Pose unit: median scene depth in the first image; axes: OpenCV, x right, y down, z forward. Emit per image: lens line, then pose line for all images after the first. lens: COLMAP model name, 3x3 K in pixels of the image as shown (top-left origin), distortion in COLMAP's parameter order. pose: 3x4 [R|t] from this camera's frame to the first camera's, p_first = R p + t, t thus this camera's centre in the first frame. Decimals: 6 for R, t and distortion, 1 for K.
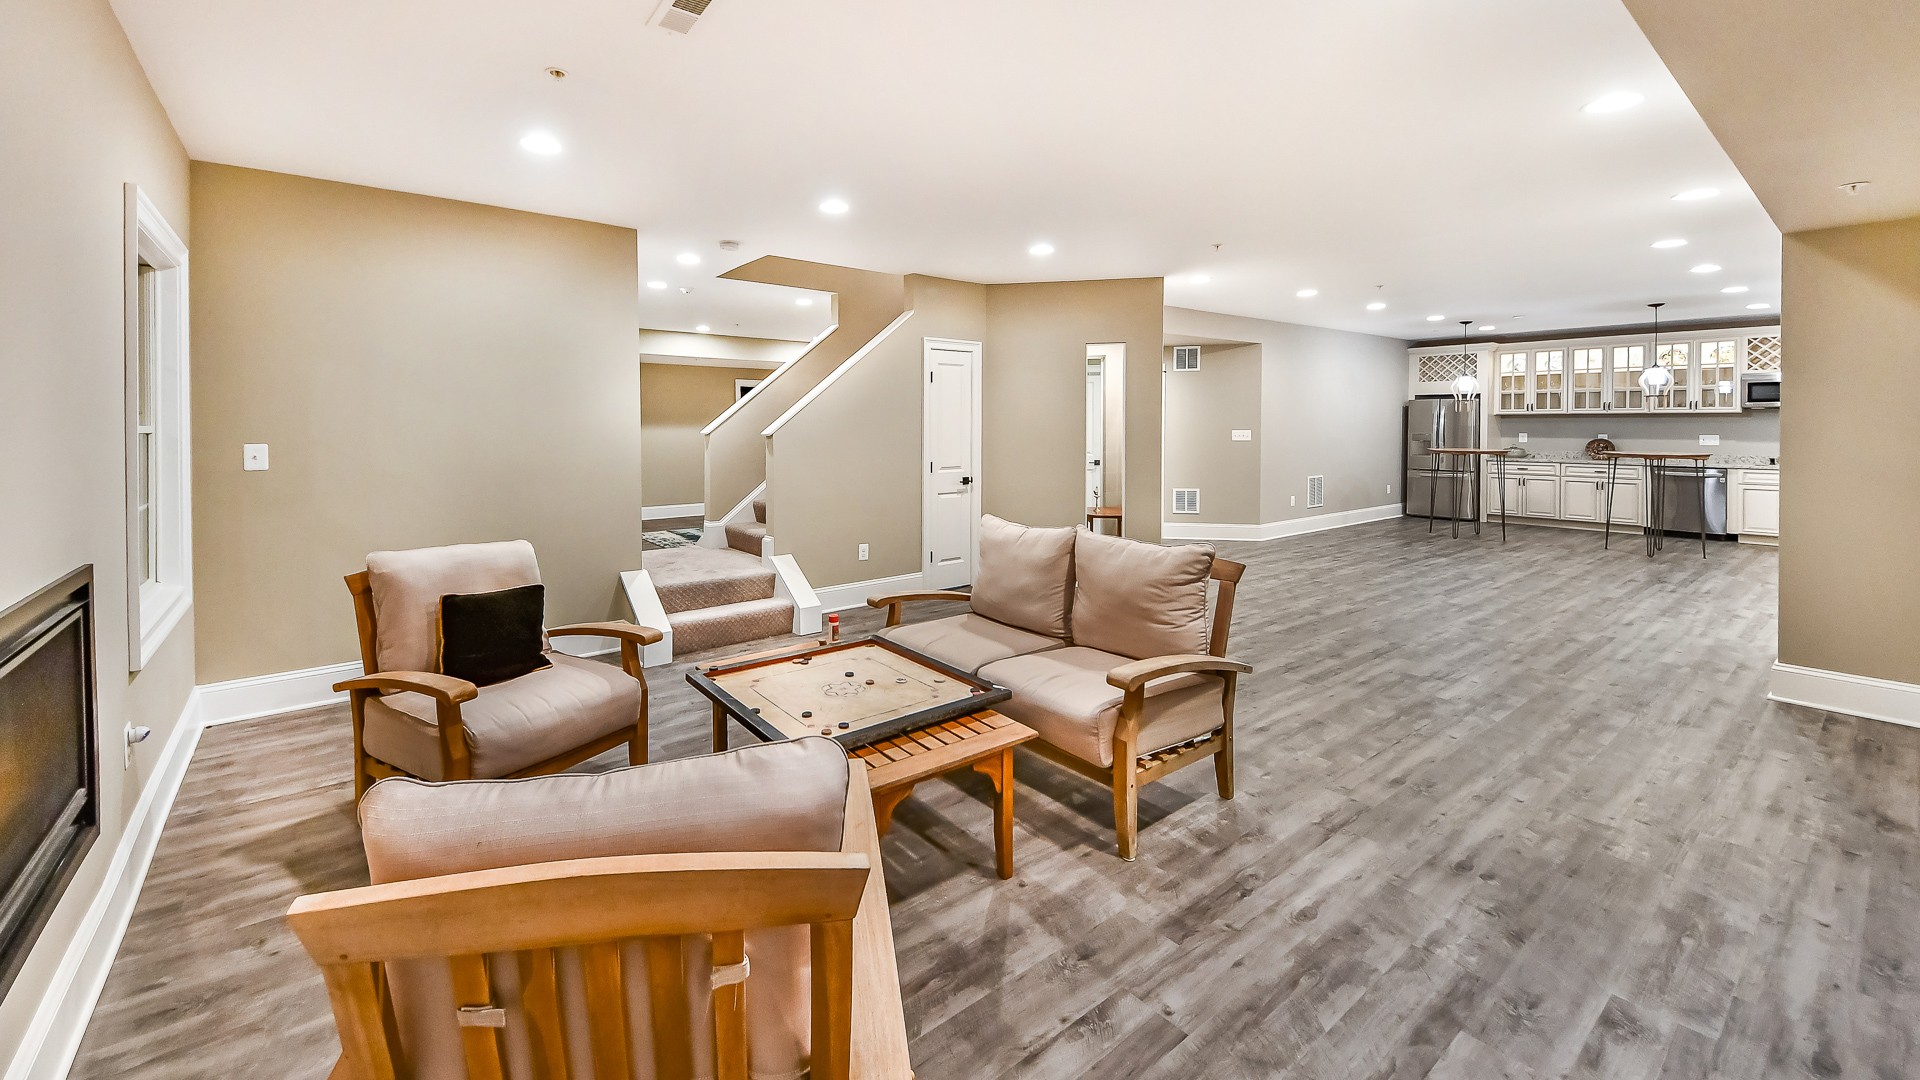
lens RADIAL K [[732.3, 0, 874.4], [0, 732.3, 433.0], [0, 0, 1]] dist [0.005243, -0.002857]
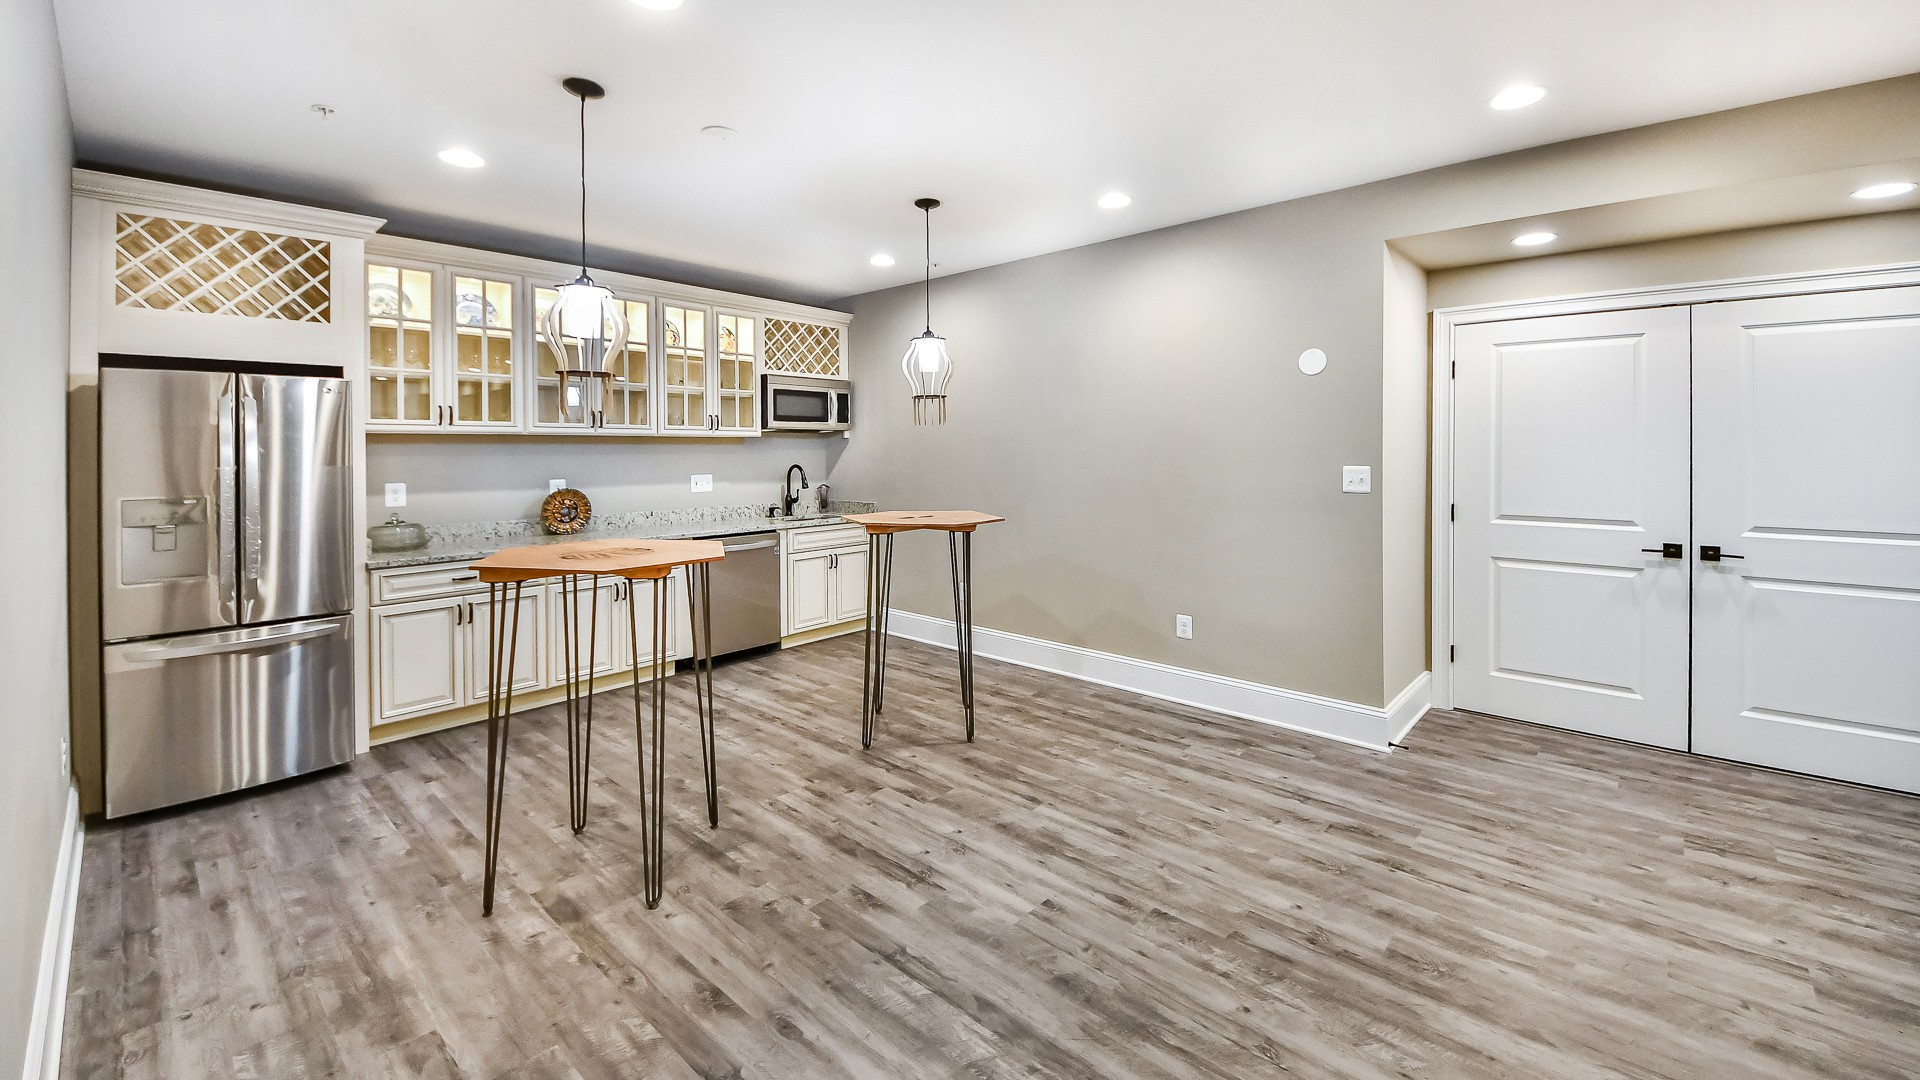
lens RADIAL K [[780.9, 0, 975.4], [0, 780.9, 456.7], [0, 0, 1]] dist [0.004470, -0.003018]
pose [[-0.223133, -0.005820, 0.974771, 0.441678], [0.016738, 0.999812, 0.009802, -0.013153], [-0.974644, 0.018503, -0.222994, 0.851582]]
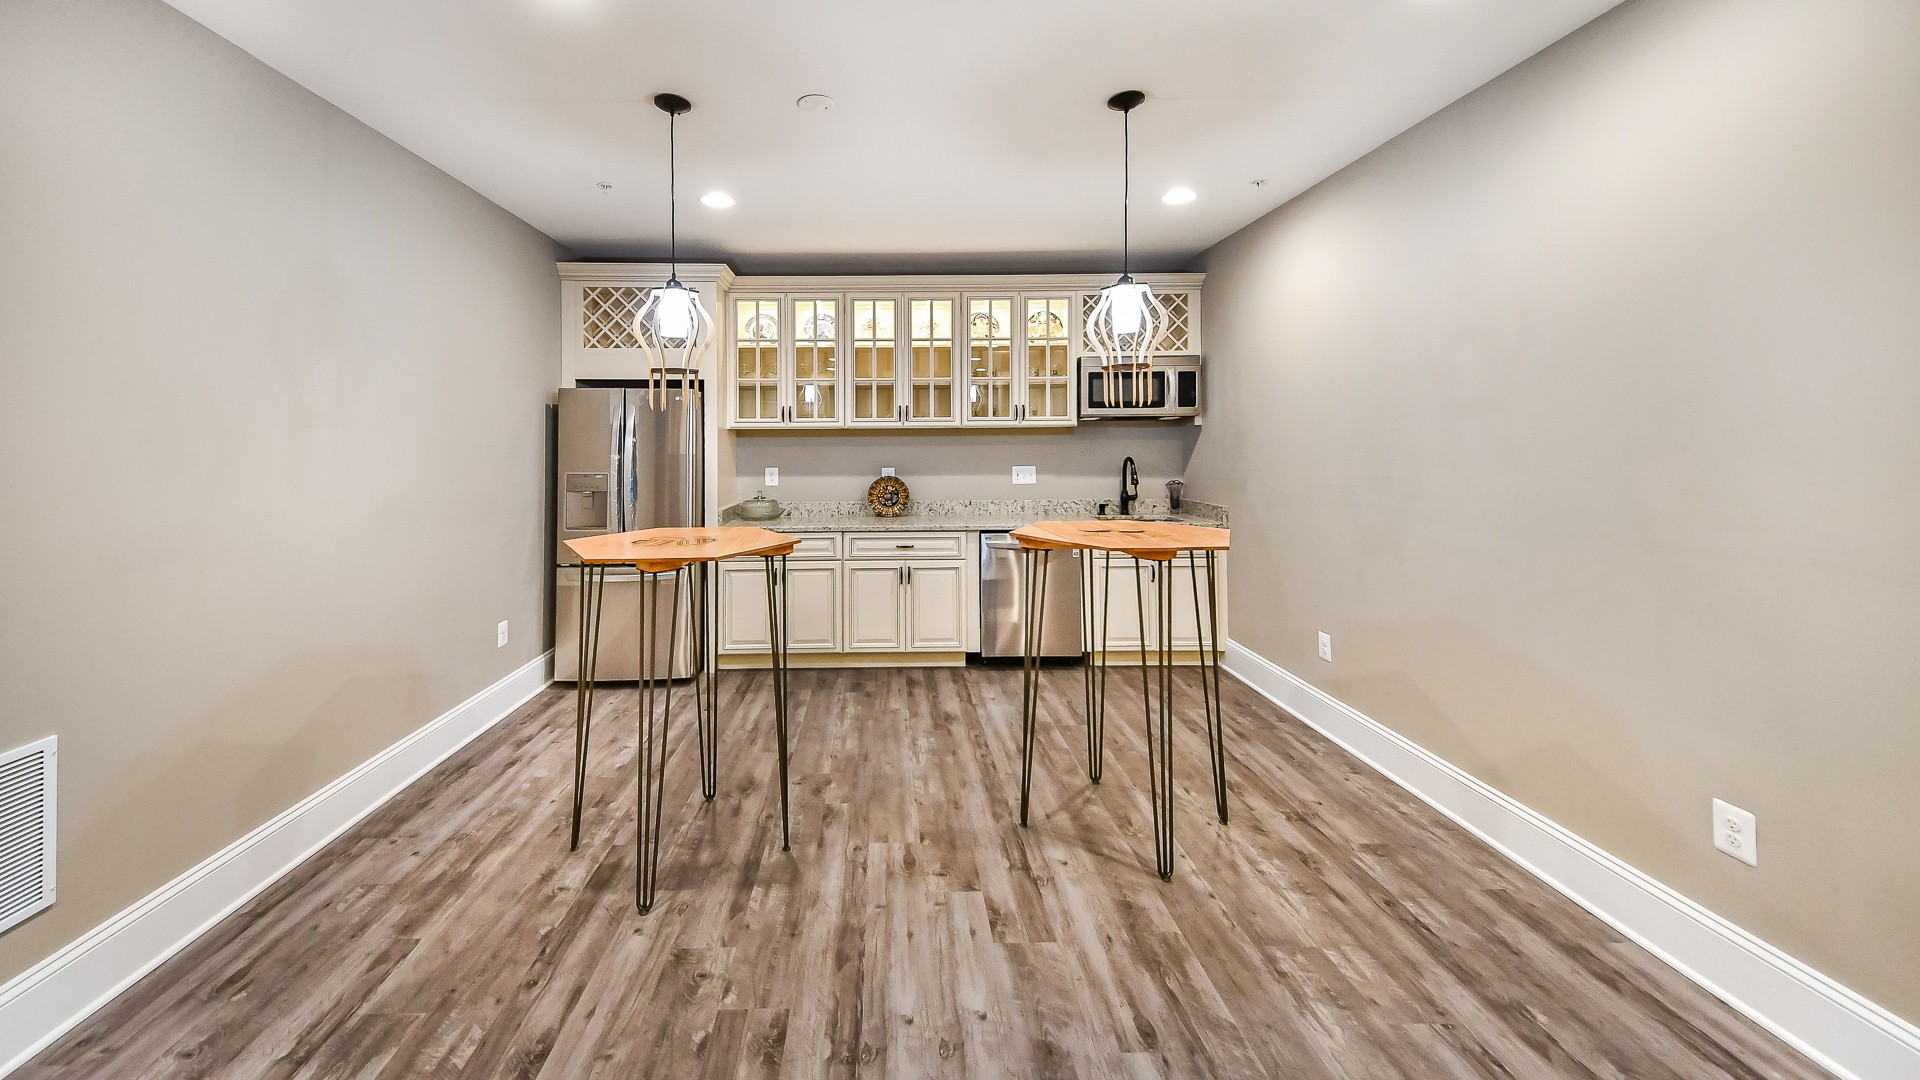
lens RADIAL K [[720.1, 0, 878.5], [0, 720.1, 436.9], [0, 0, 1]] dist [0.014594, -0.001916]
pose [[0.589739, 0.005976, 0.807571, 0.570588], [0.015892, 0.999693, -0.019003, -0.010541], [-0.807437, 0.024041, 0.589463, 0.701144]]
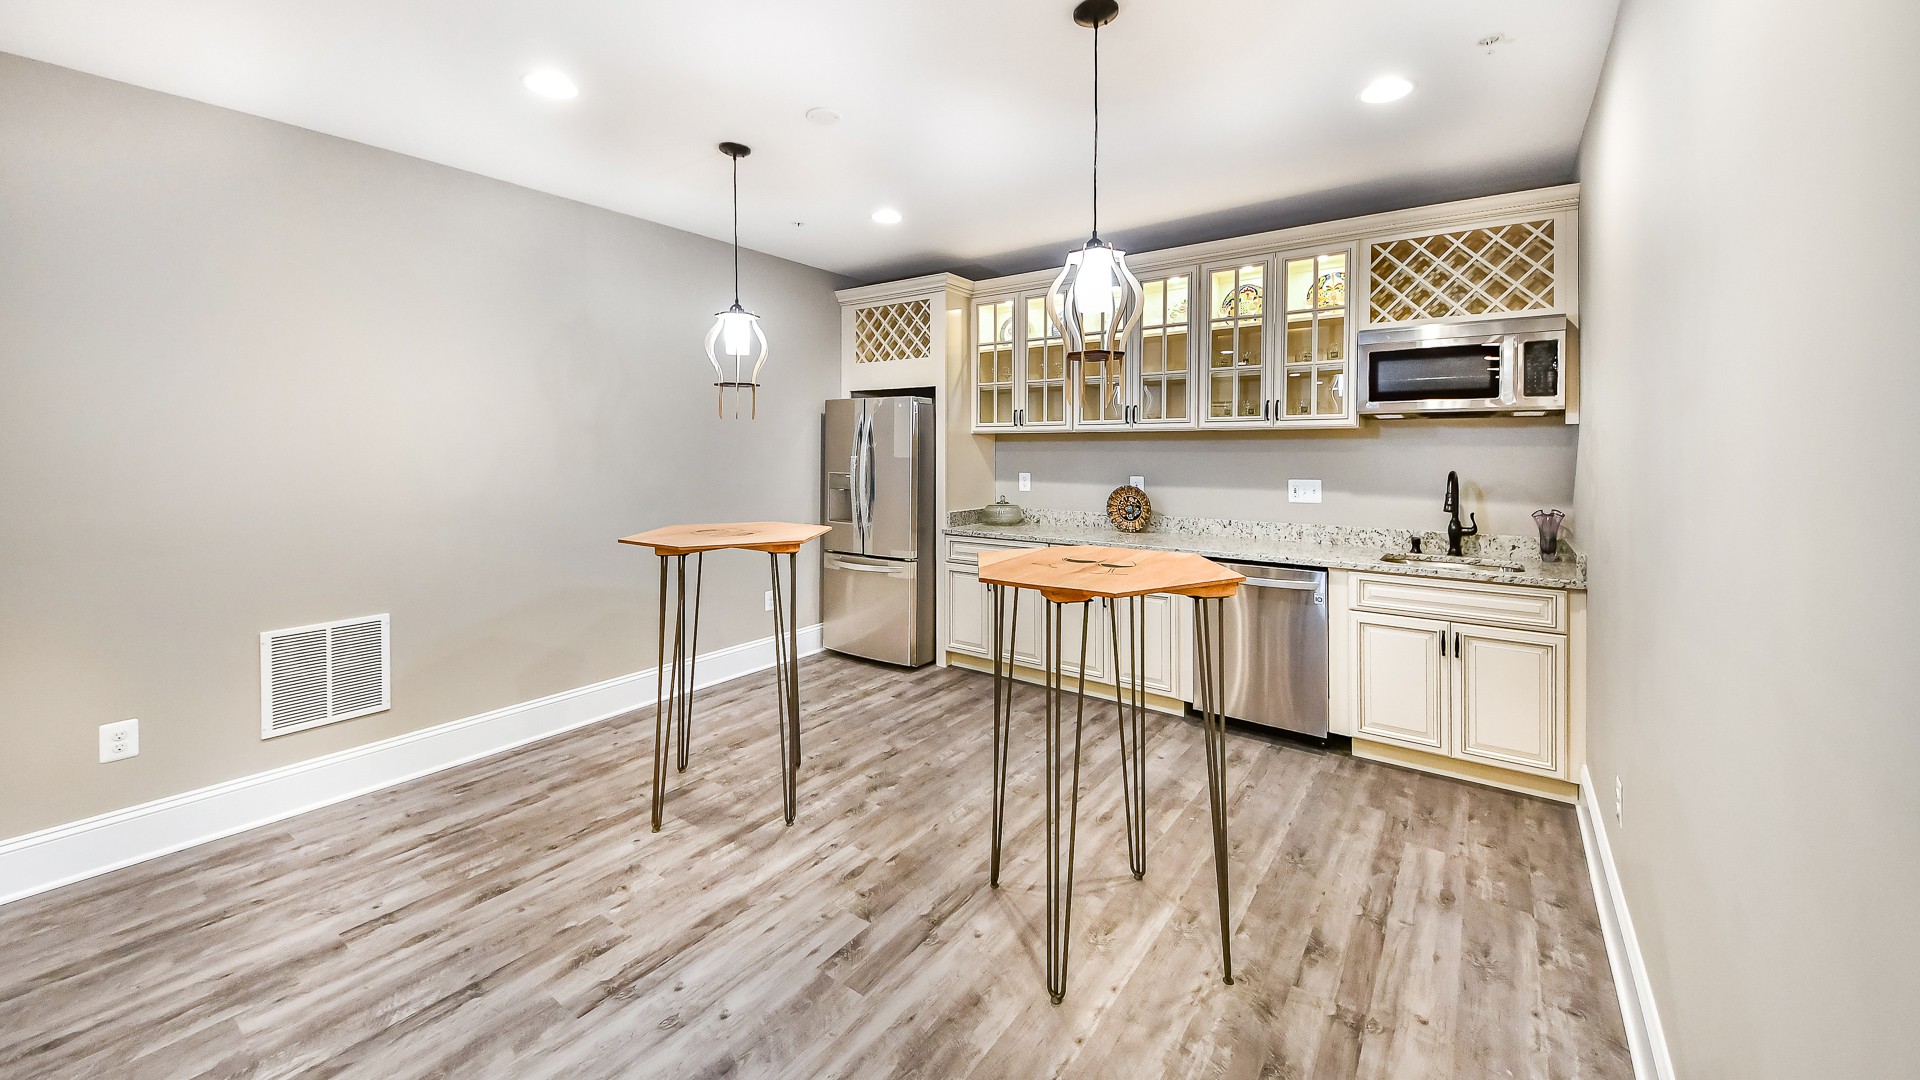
lens RADIAL K [[732.3, 0, 928.1], [0, 732.3, 460.8], [0, 0, 1]] dist [0.005243, -0.002857]
pose [[0.954080, -0.004922, 0.299512, 0.727949], [0.003514, 0.999980, 0.005240, -0.010860], [-0.299532, -0.003947, 0.954078, 0.597644]]
